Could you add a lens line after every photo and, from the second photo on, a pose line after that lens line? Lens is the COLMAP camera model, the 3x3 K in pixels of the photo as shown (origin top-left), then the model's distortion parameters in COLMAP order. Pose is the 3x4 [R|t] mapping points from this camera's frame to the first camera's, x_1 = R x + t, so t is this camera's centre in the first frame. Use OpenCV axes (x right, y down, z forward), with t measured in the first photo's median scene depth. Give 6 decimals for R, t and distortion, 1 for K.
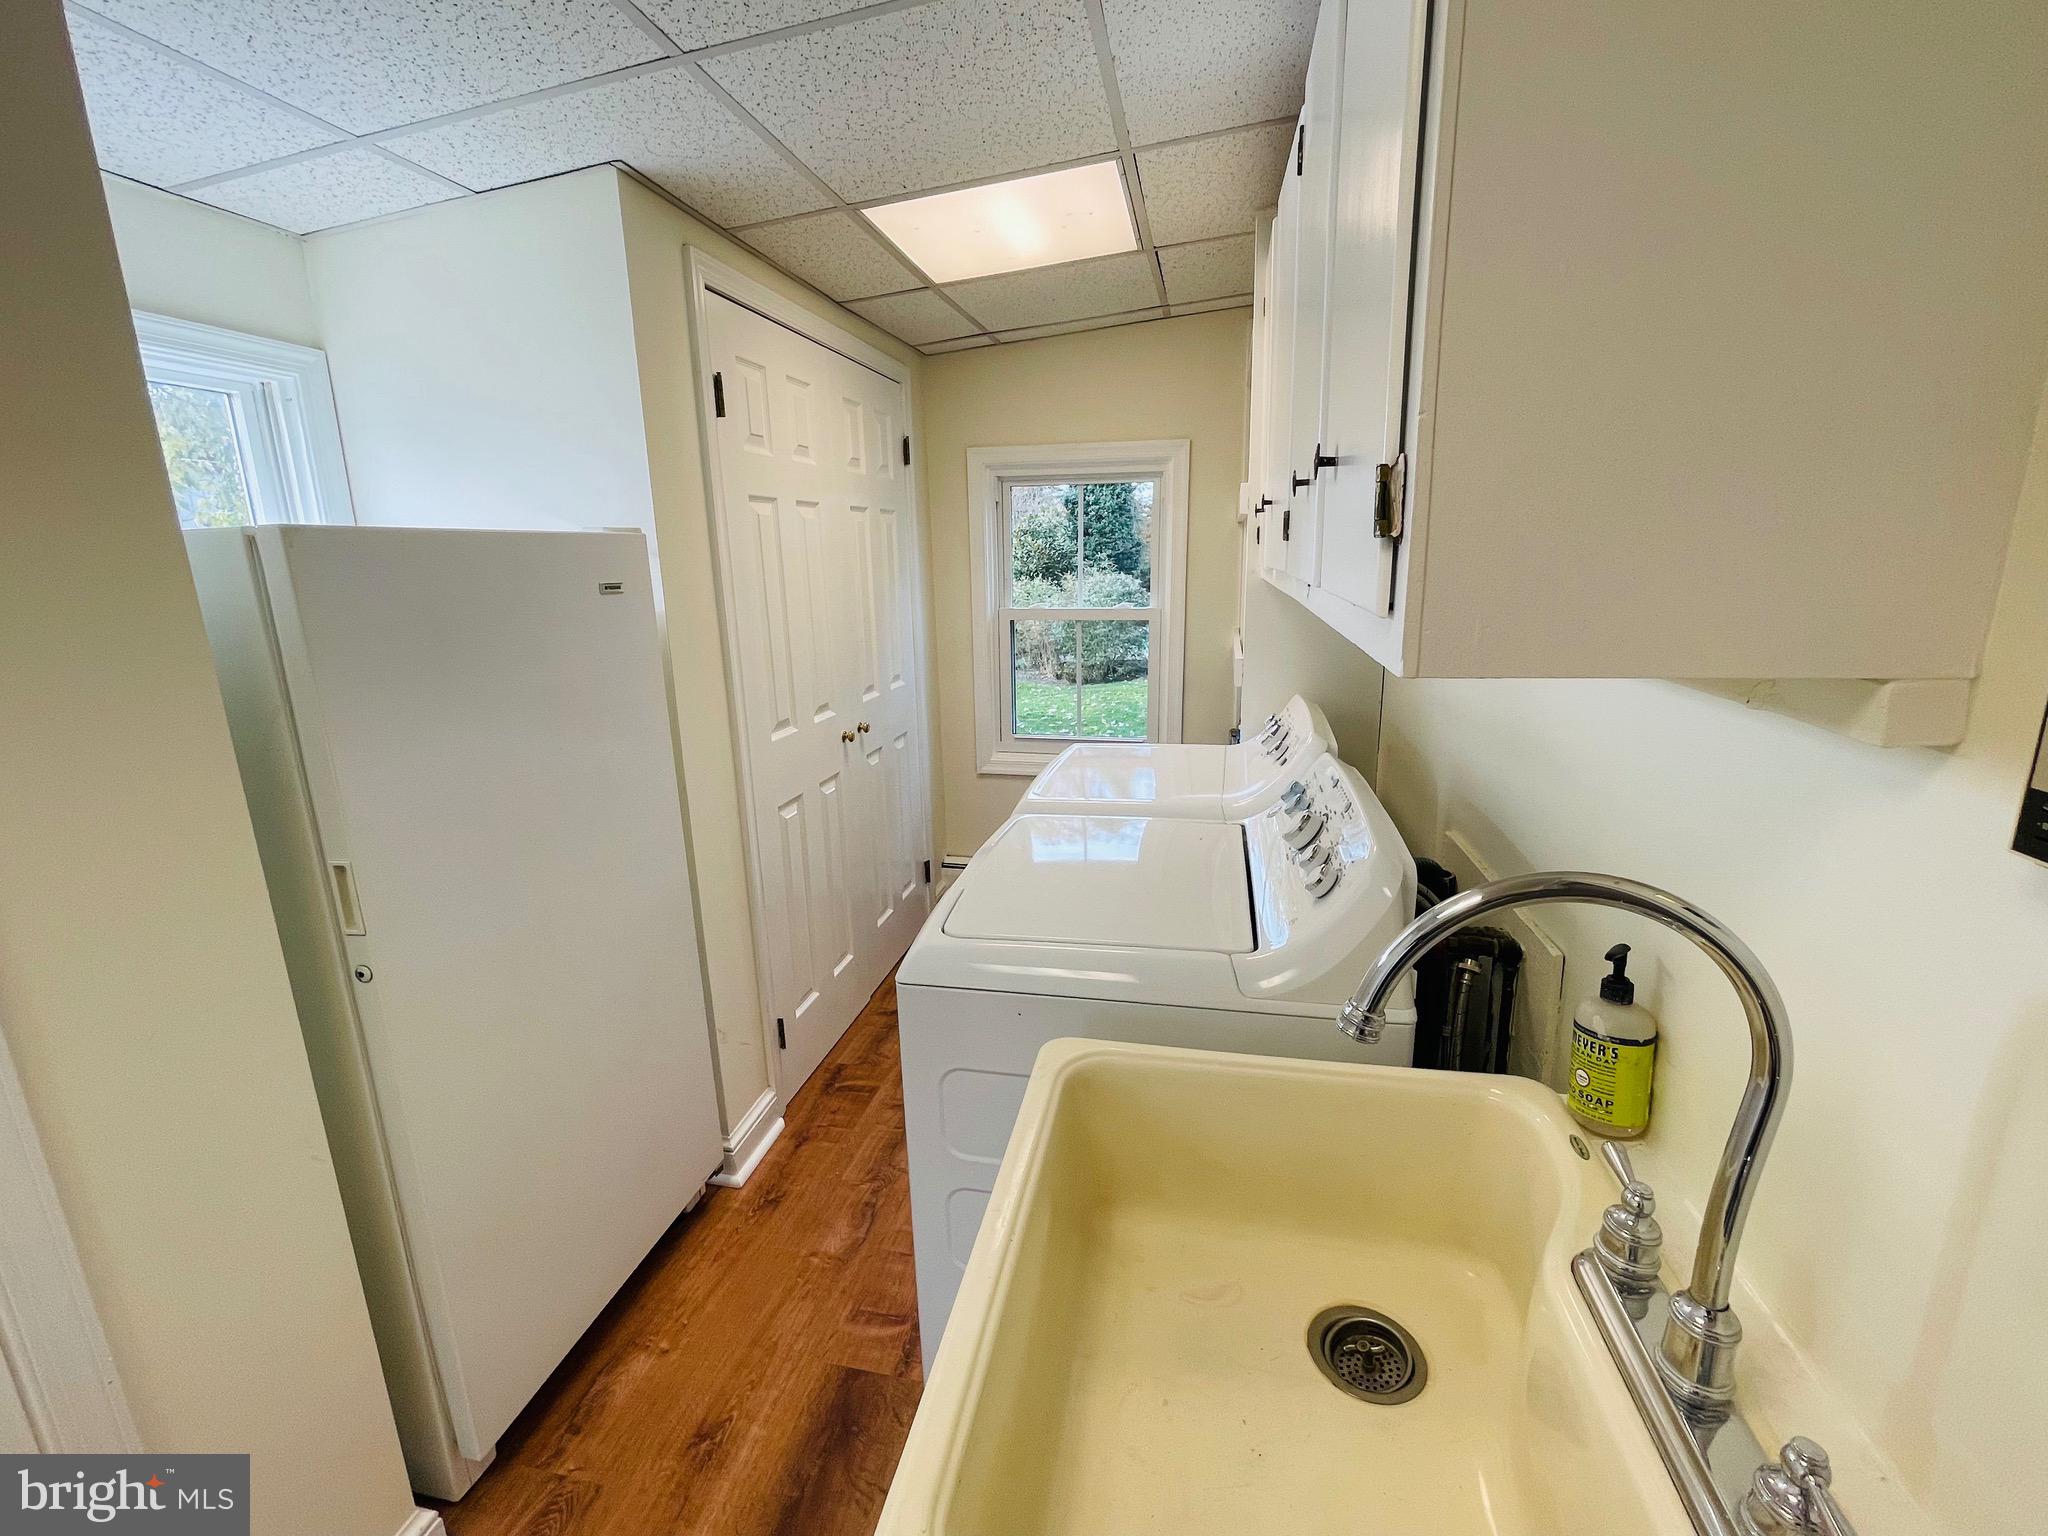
lens RADIAL K [[830.5, 0, 1040.0], [0, 830.5, 751.2], [0, 0, 1]] dist [-0.000052, -0.000304]
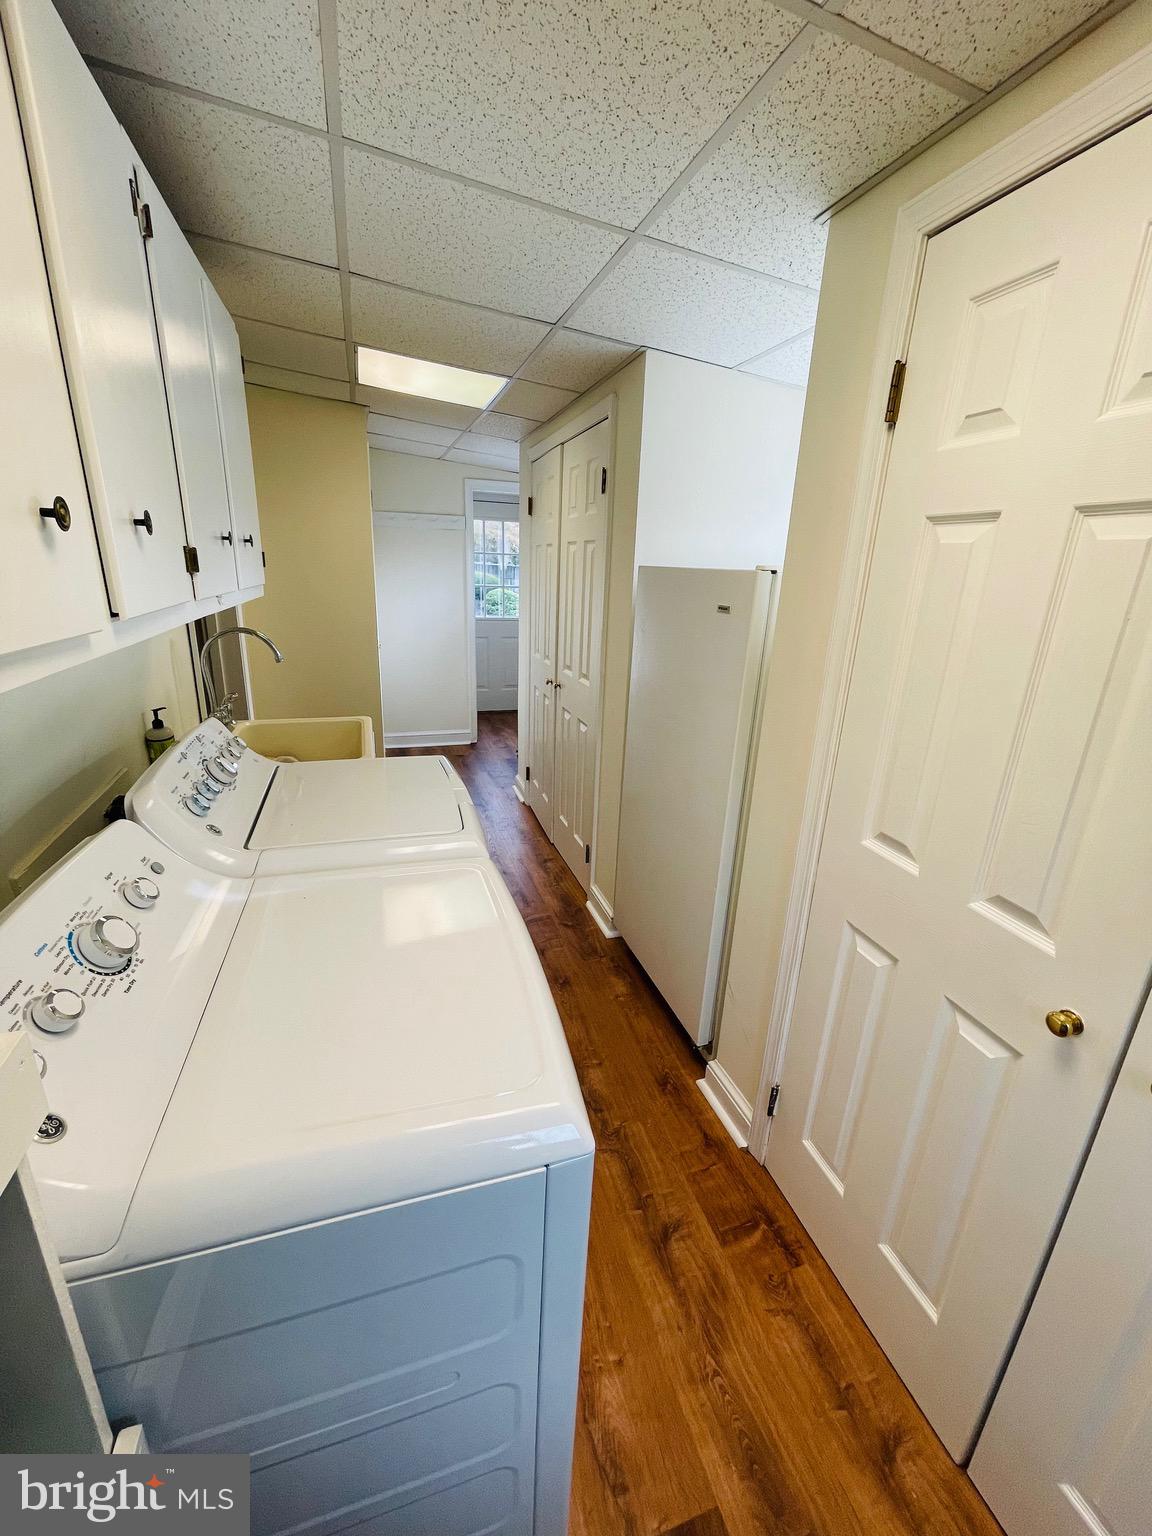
lens RADIAL K [[622.8, 0, 583.0], [0, 622.8, 770.1], [0, 0, 1]] dist [-0.000052, -0.000304]
pose [[-0.866909, 0.143631, -0.477325, 0.197290], [-0.137173, 0.851872, 0.505468, -0.377055], [0.479221, 0.503671, -0.718793, 1.441224]]
